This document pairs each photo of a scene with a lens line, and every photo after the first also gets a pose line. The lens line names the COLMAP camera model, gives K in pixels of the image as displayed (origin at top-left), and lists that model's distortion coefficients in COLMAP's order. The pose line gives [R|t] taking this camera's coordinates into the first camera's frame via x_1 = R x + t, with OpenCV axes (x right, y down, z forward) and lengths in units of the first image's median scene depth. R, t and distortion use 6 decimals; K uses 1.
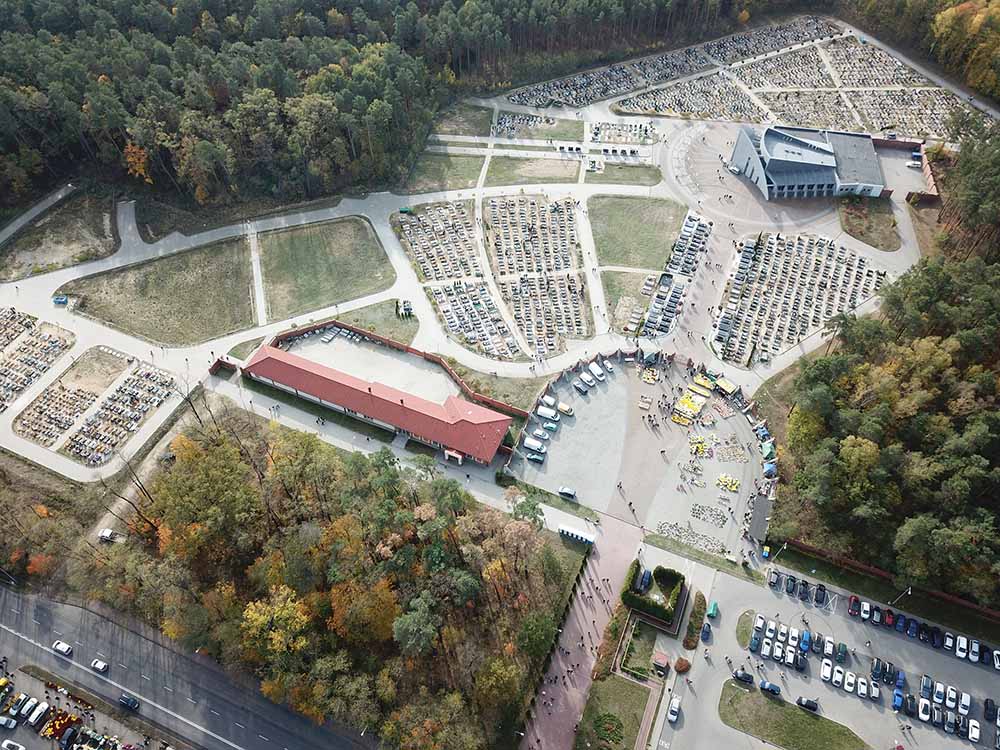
lens RADIAL K [[764.9, 0, 496.8], [0, 764.9, 375.0], [0, 0, 1]] dist [0.019456, -0.018303]
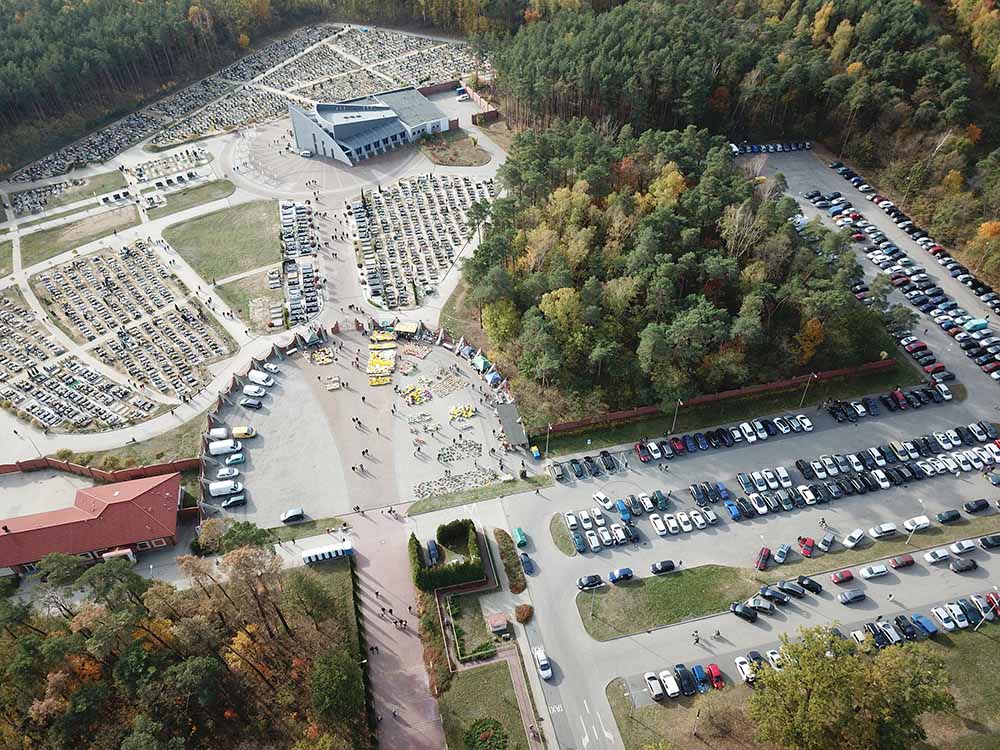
lens RADIAL K [[764.9, 0, 494.8], [0, 764.9, 371.2], [0, 0, 1]] dist [0.019456, -0.018303]
pose [[0.804470, -0.425630, 0.414327, -0.000022], [0.484155, 0.873961, -0.042248, 0.140978], [-0.344124, 0.234586, 0.909147, 0.188634]]
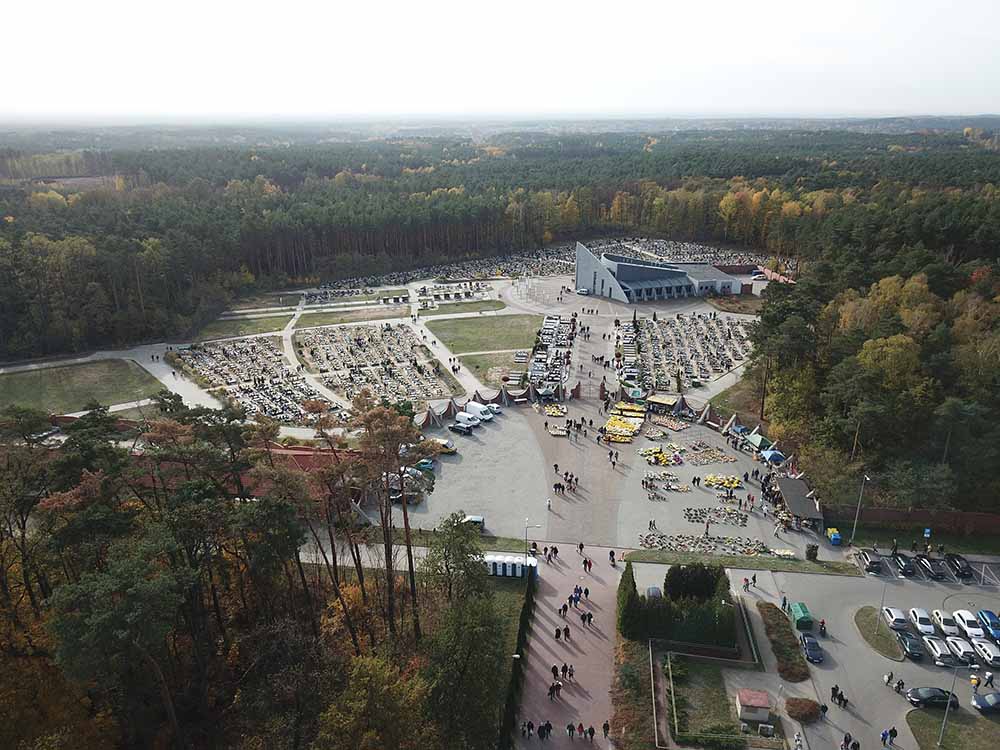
lens RADIAL K [[764.9, 0, 494.6], [0, 764.9, 374.2], [0, 0, 1]] dist [0.019456, -0.018303]
pose [[0.966552, -0.108391, 0.232440, -0.006323], [0.216588, 0.830349, -0.513430, 0.314281], [-0.137355, 0.546600, 0.826052, 0.431646]]
